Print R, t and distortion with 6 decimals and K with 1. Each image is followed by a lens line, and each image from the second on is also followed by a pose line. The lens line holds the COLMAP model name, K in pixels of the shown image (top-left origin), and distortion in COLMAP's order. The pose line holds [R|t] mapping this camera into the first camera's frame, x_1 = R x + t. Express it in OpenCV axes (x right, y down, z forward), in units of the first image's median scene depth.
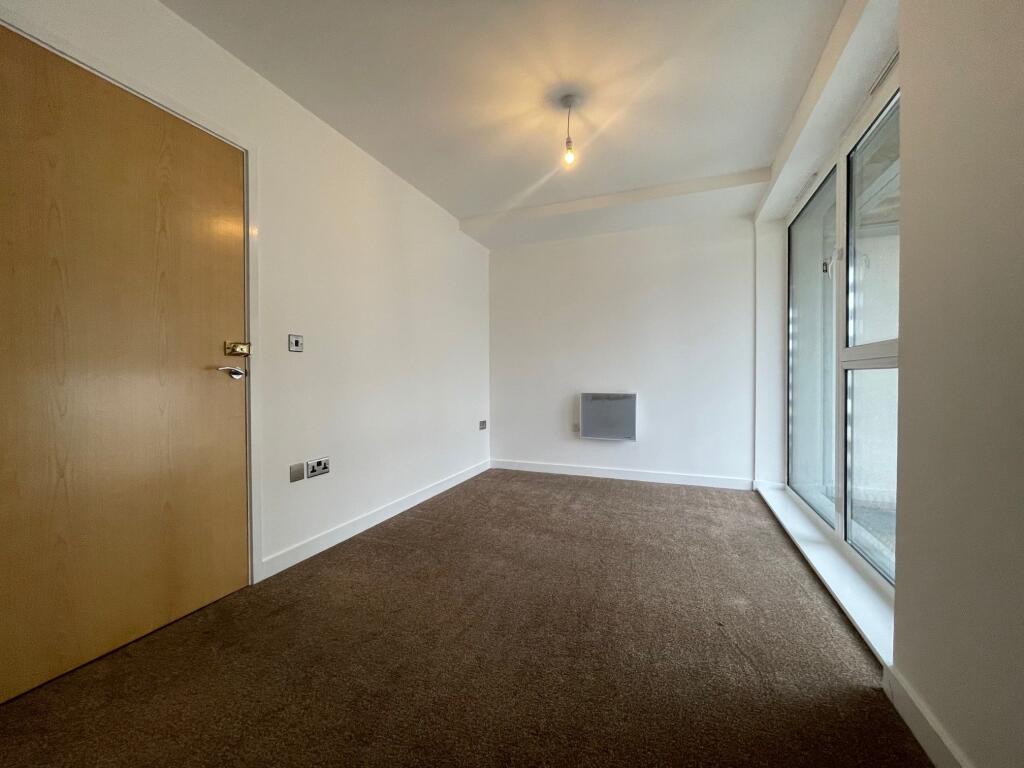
lens RADIAL K [[413.5, 0, 507.8], [0, 413.5, 384.5], [0, 0, 1]] dist [-0.000465, -0.000458]
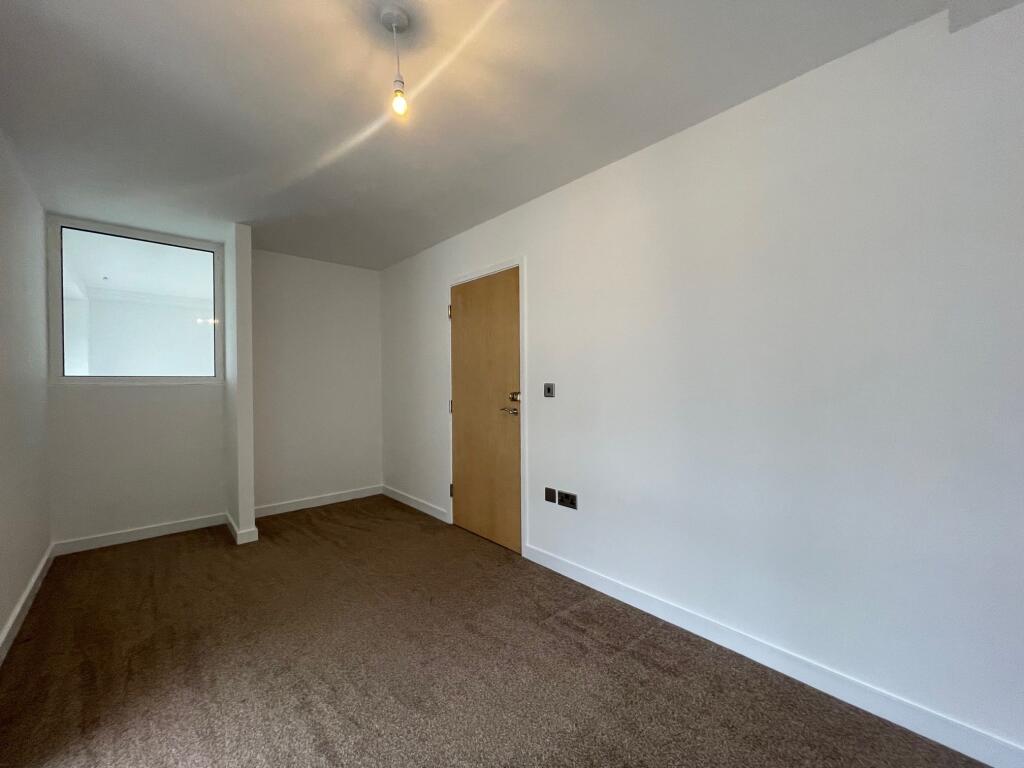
lens RADIAL K [[413.5, 0, 507.8], [0, 413.5, 384.5], [0, 0, 1]] dist [-0.000465, -0.000458]
pose [[-0.442010, 0.008278, -0.896972, 0.659245], [0.000244, 0.999958, 0.009109, -0.128694], [0.897010, 0.003808, -0.441994, 1.454409]]
